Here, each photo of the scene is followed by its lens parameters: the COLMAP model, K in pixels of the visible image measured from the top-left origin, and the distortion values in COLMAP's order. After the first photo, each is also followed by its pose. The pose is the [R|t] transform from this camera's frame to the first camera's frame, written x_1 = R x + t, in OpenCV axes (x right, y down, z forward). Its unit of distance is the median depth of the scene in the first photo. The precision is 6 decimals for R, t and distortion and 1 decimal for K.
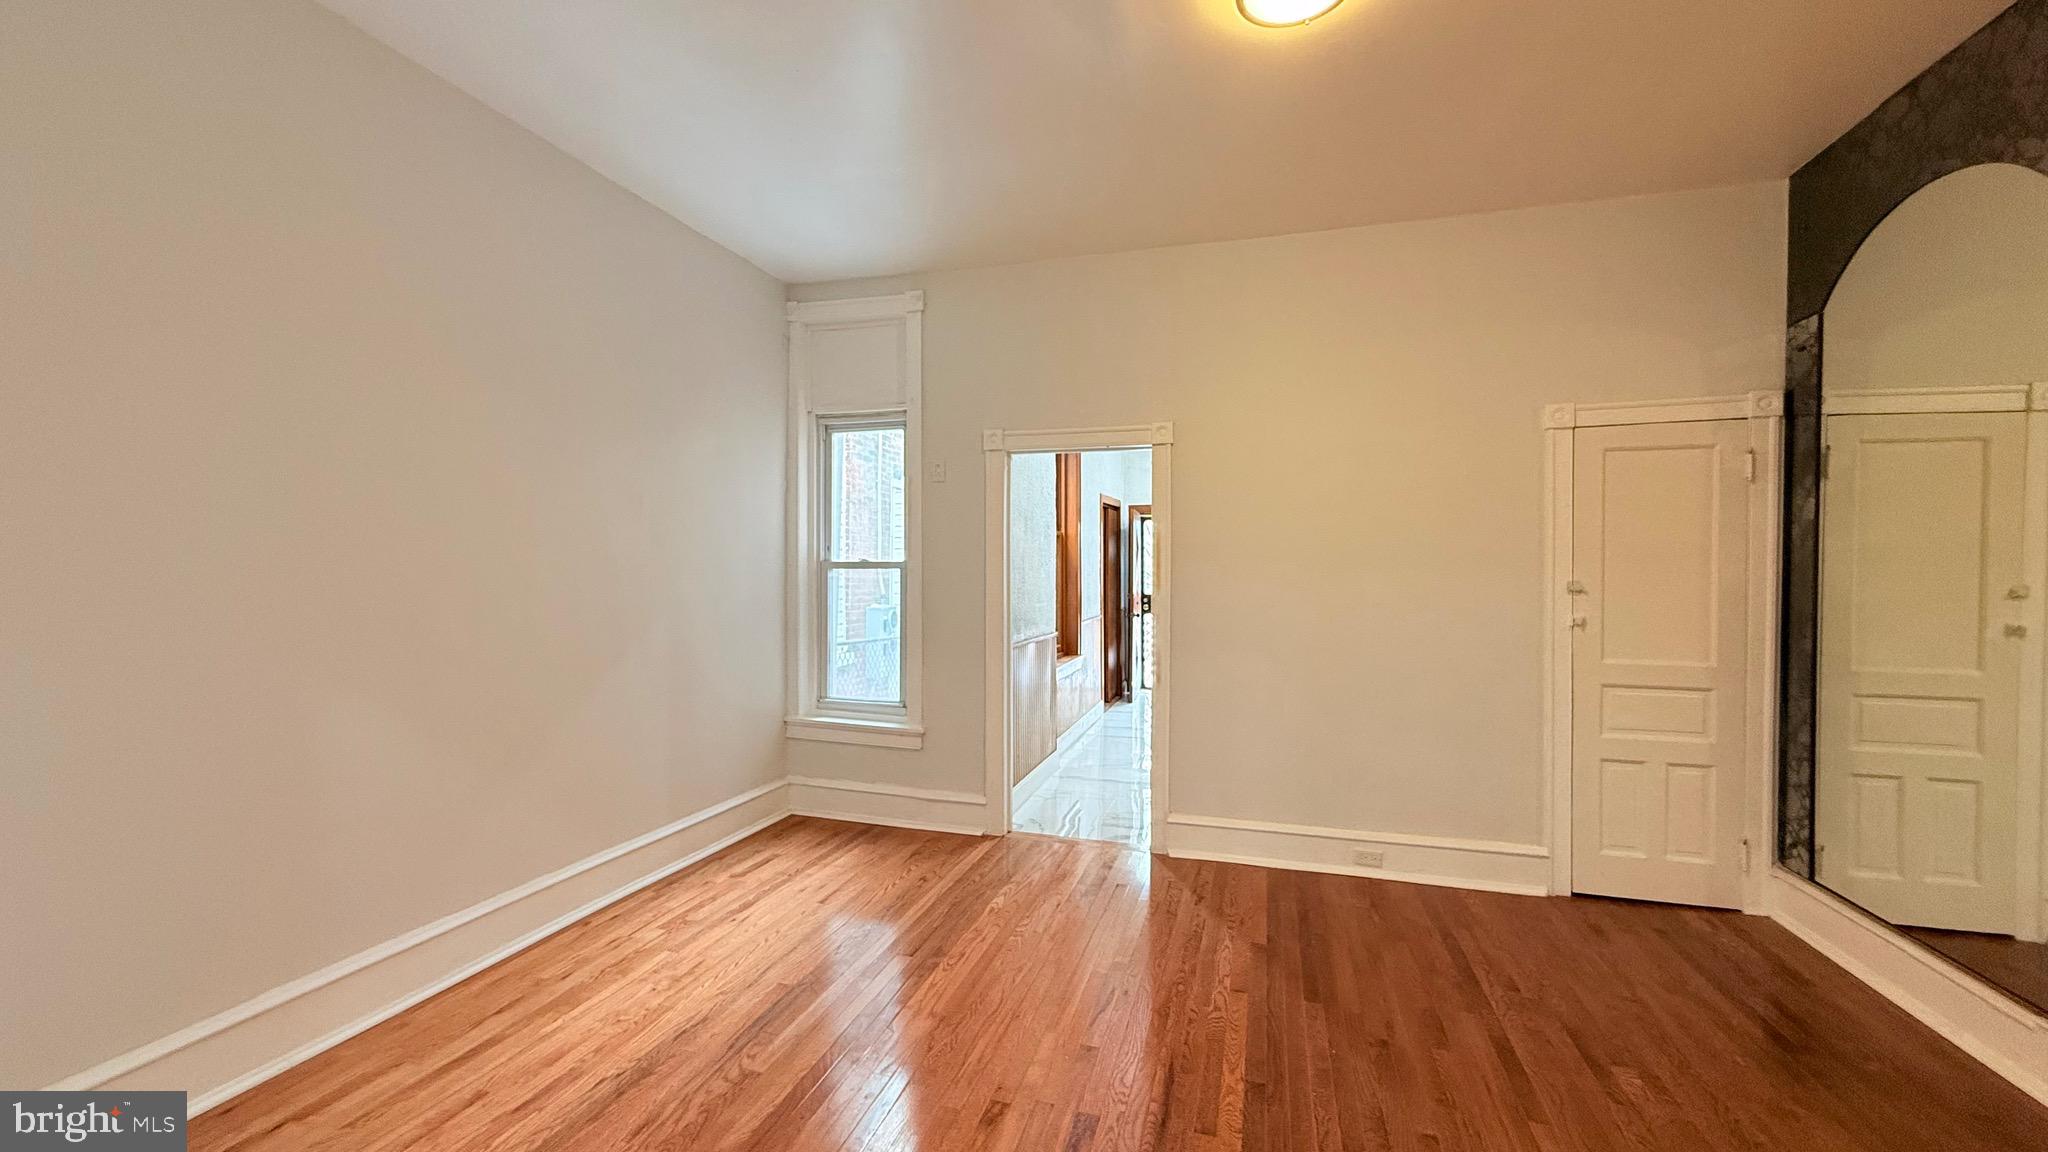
lens RADIAL K [[820.3, 0, 1015.7], [0, 820.3, 577.1], [0, 0, 1]] dist [0.001852, -0.000347]
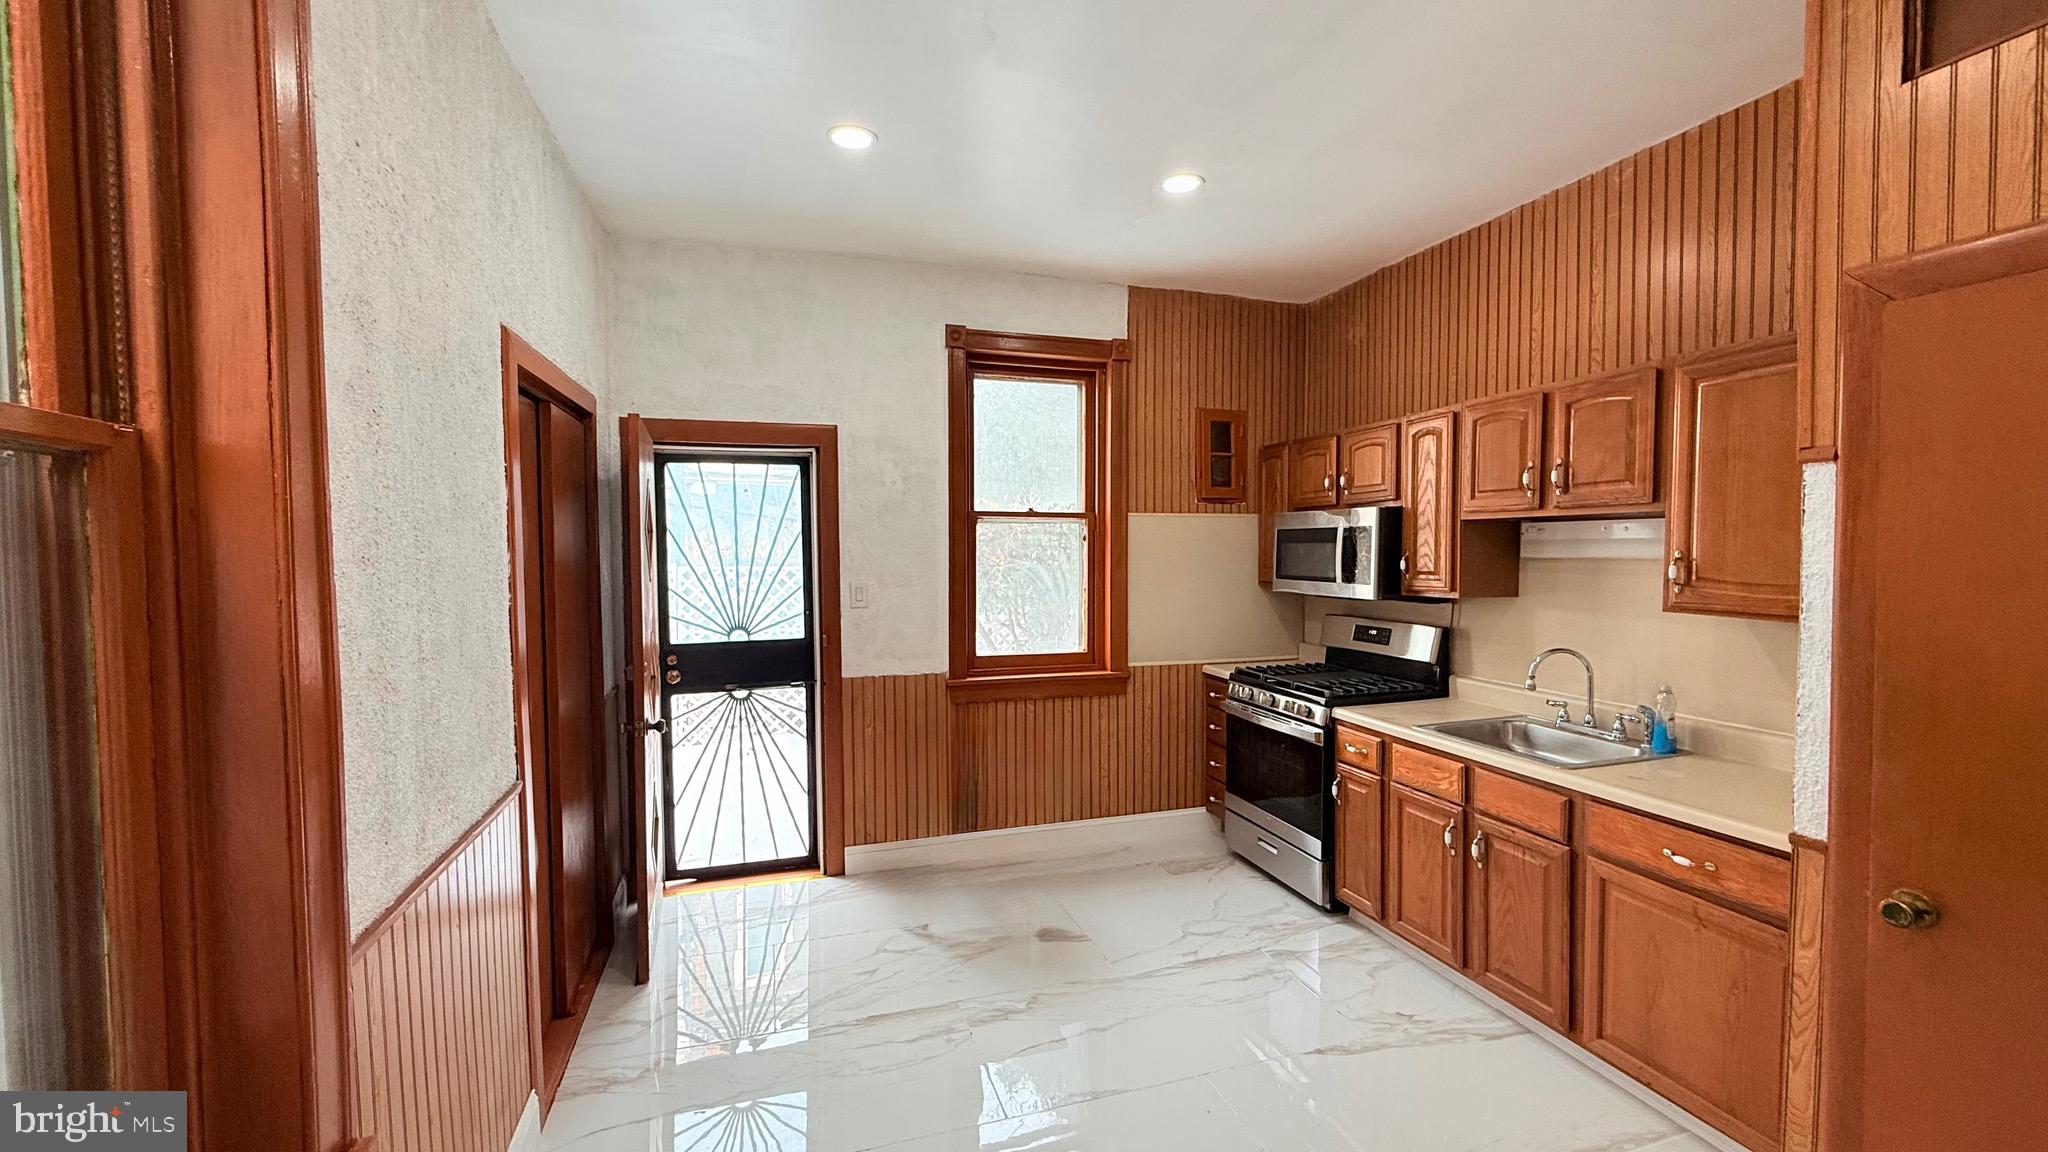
lens RADIAL K [[820.3, 0, 1024.7], [0, 820.3, 588.1], [0, 0, 1]] dist [0.001852, -0.000347]
pose [[0.840707, -0.022960, 0.541004, 0.226358], [0.017000, 0.999727, 0.016011, -0.027908], [-0.541224, -0.004263, 0.840868, 1.491643]]
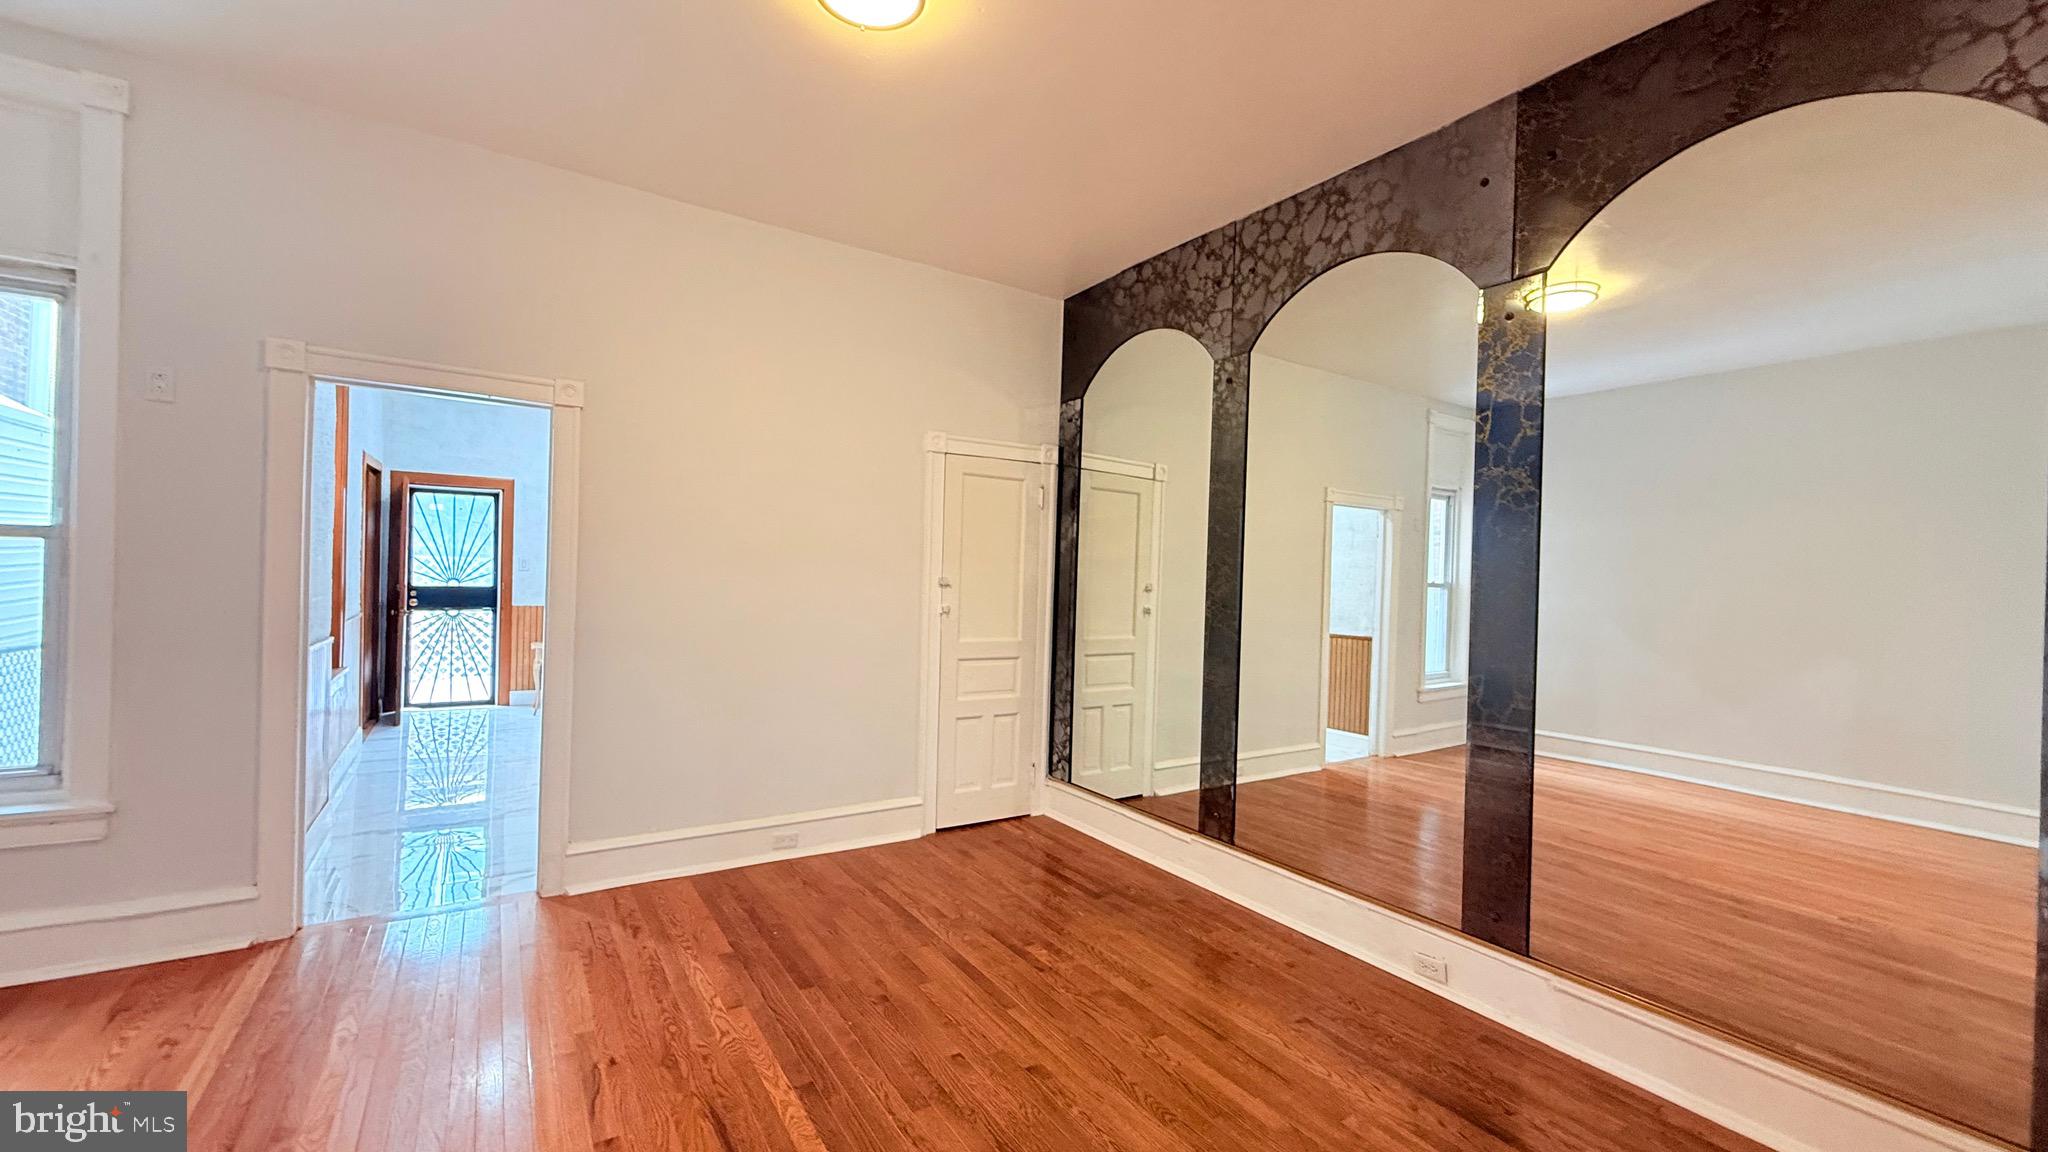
lens RADIAL K [[820.3, 0, 1024.4], [0, 820.3, 578.8], [0, 0, 1]] dist [0.001852, -0.000347]
pose [[0.634790, 0.013762, 0.772562, -0.206804], [-0.021046, 0.999778, -0.000517, 0.005819], [-0.772398, -0.015931, 0.634939, 0.126292]]
